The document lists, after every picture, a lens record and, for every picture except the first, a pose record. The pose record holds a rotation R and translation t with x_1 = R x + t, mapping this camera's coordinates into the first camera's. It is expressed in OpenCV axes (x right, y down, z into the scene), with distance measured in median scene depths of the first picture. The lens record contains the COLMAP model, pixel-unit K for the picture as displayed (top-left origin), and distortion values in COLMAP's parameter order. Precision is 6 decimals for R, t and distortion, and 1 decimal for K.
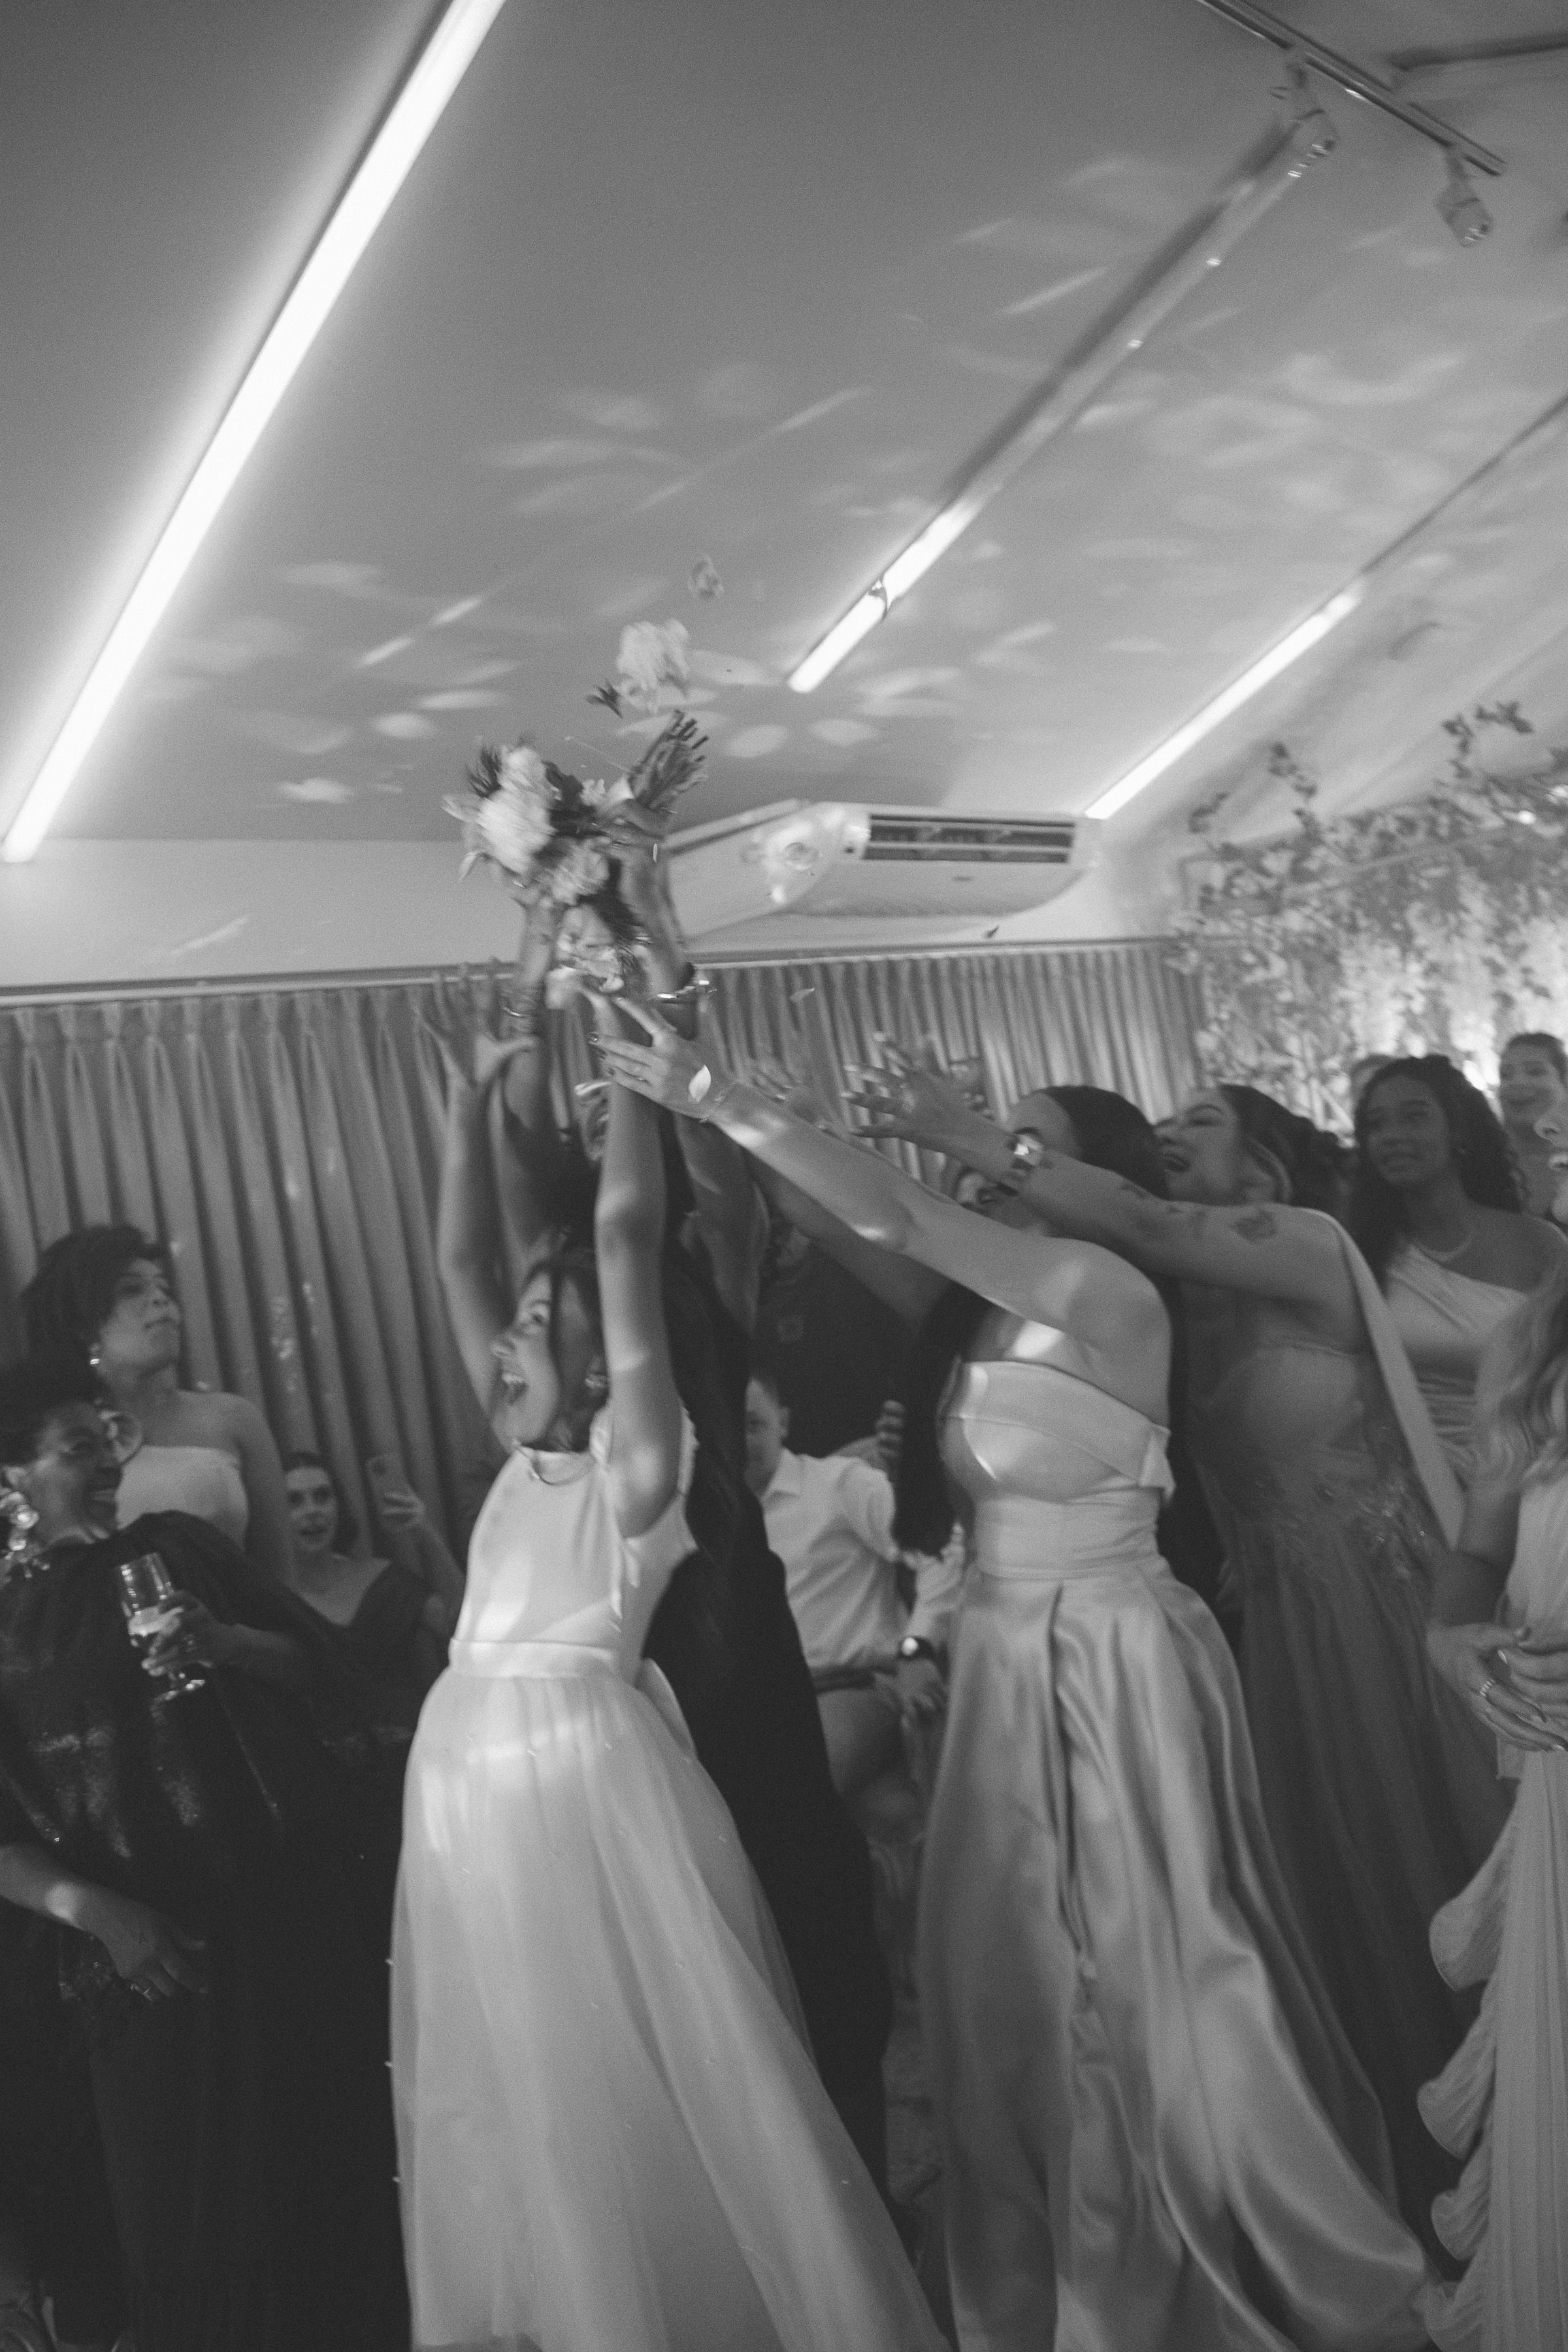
lens RADIAL K [[1995.3, 0, 784.0], [0, 1995.3, 1176.0], [0, 0, 1]] dist [-0.186505, 0.000010]
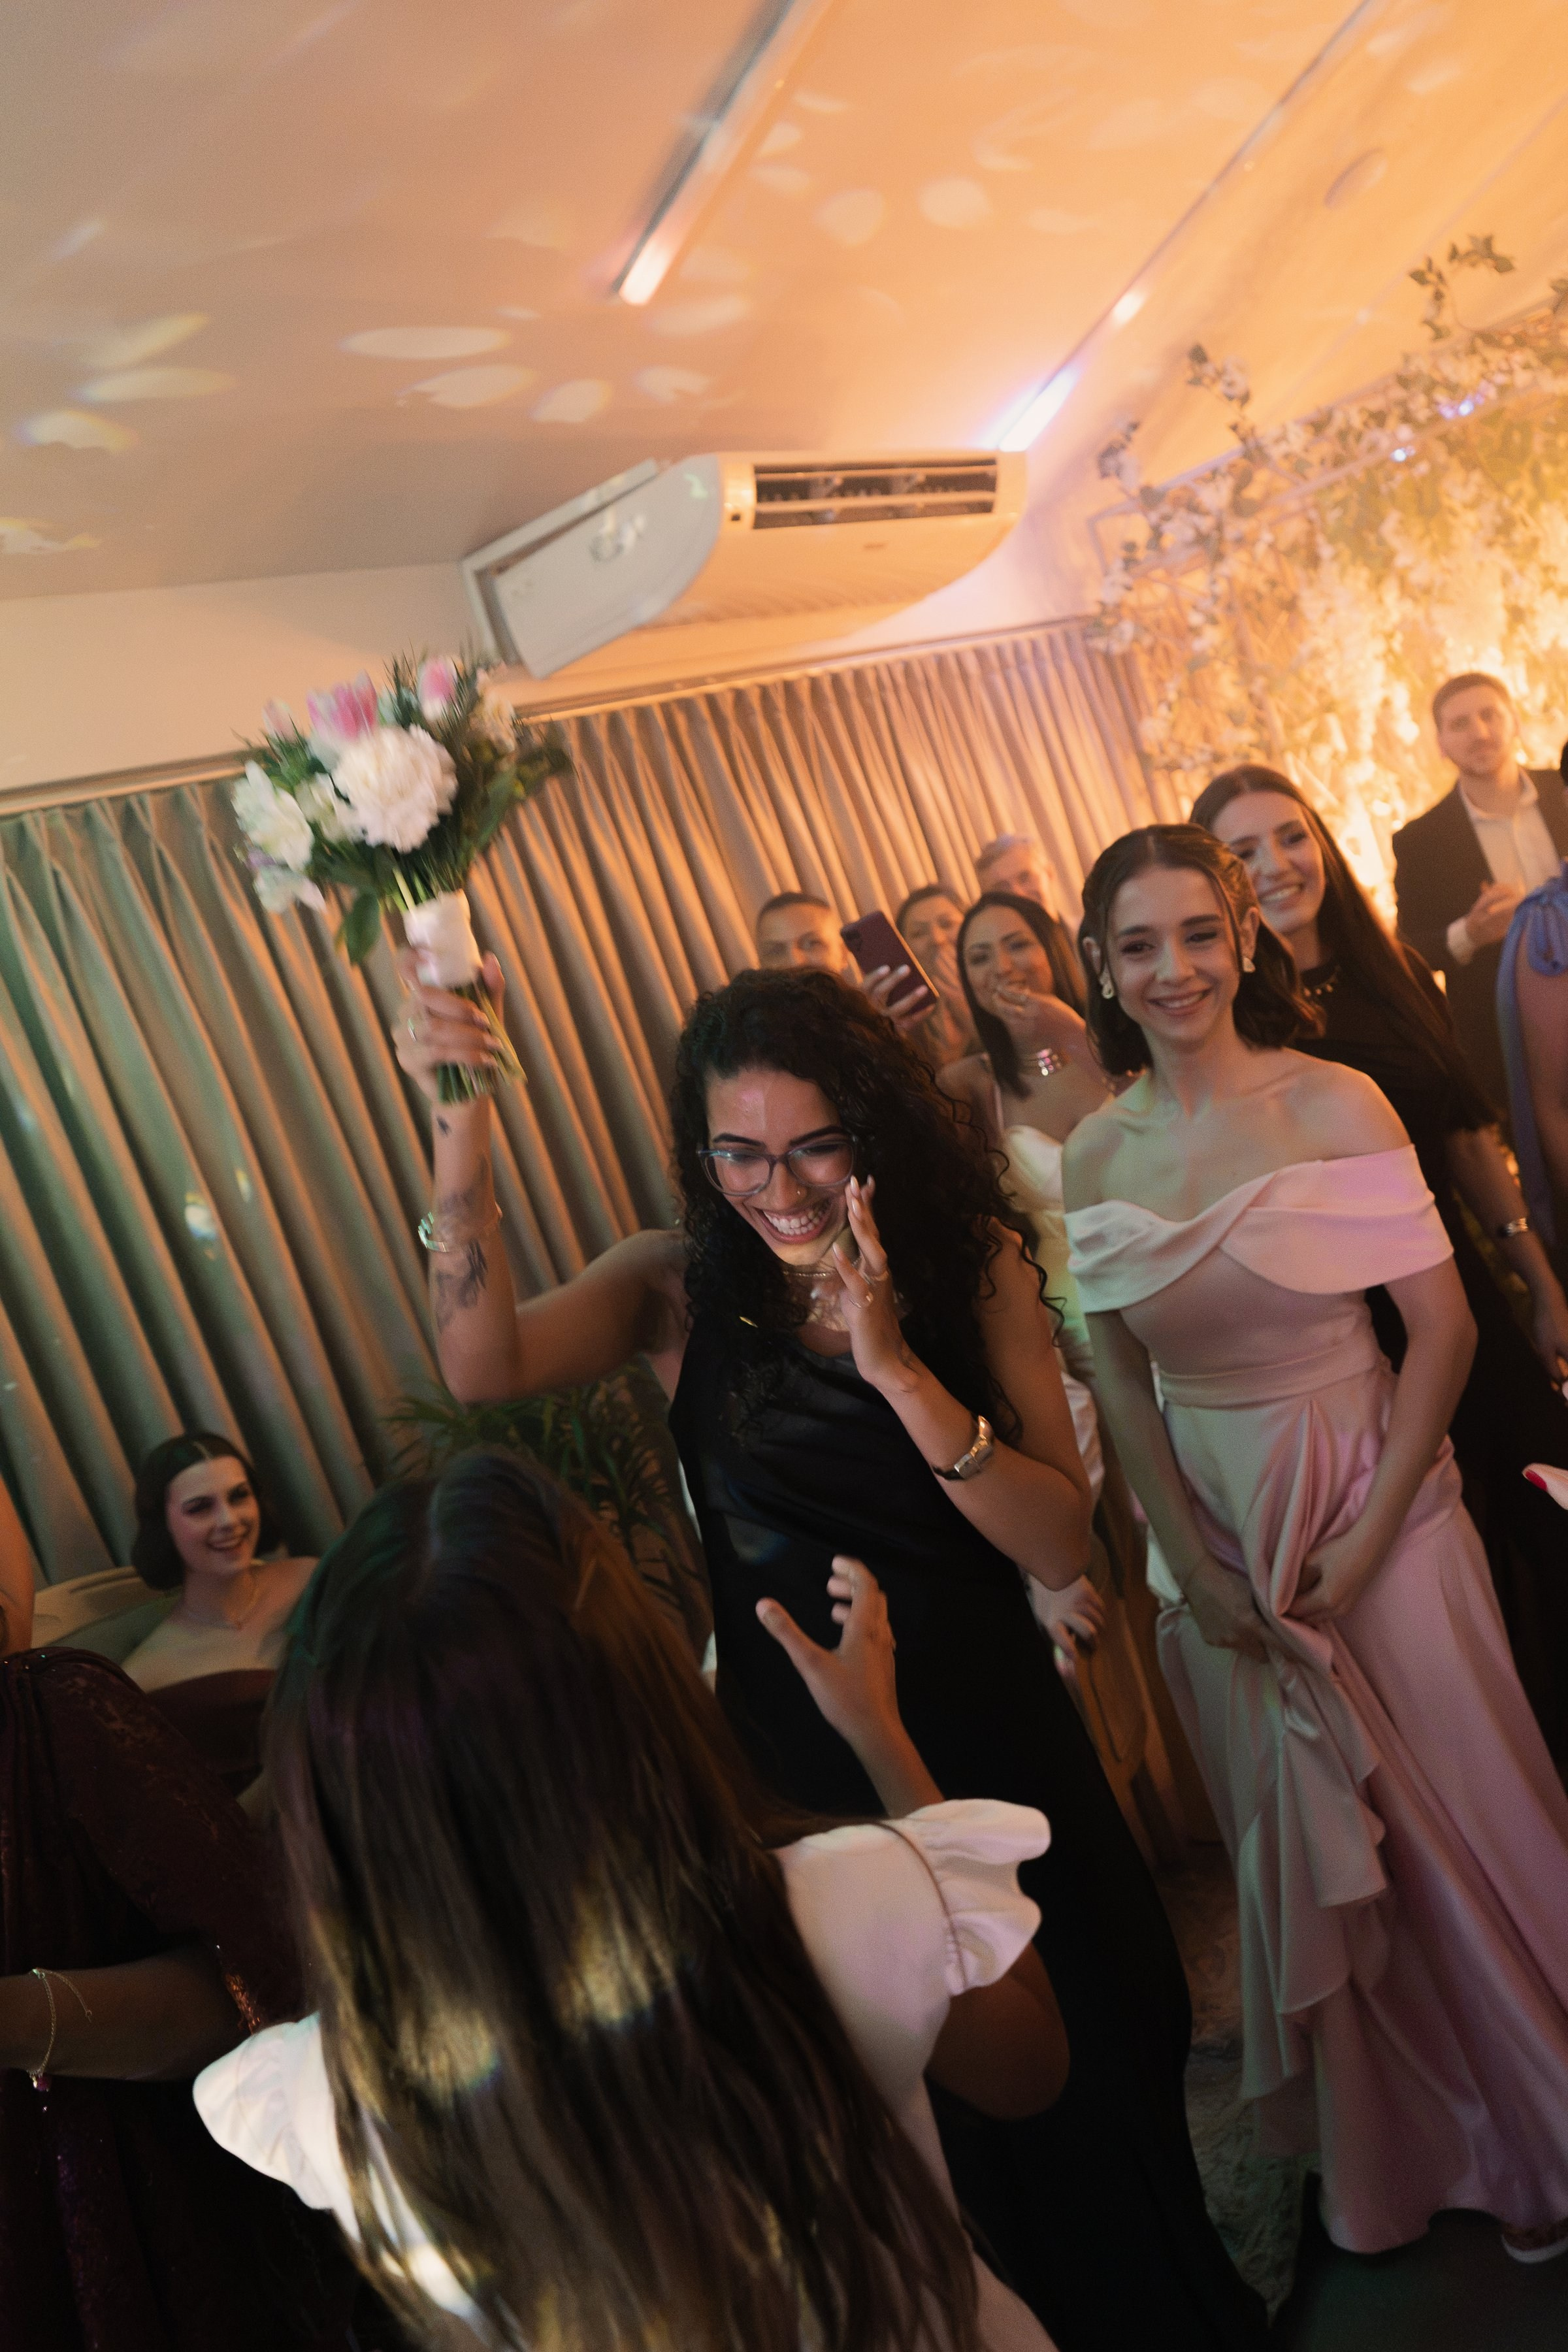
lens RADIAL K [[1812.5, 0, 803.9], [0, 1812.5, 1183.1], [0, 0, 1]] dist [0.011213, -0.001305]
pose [[0.980641, -0.174342, 0.089147, -0.039243], [0.163519, 0.979579, 0.116986, 0.007290], [-0.107722, -0.100144, 0.989124, 0.233640]]
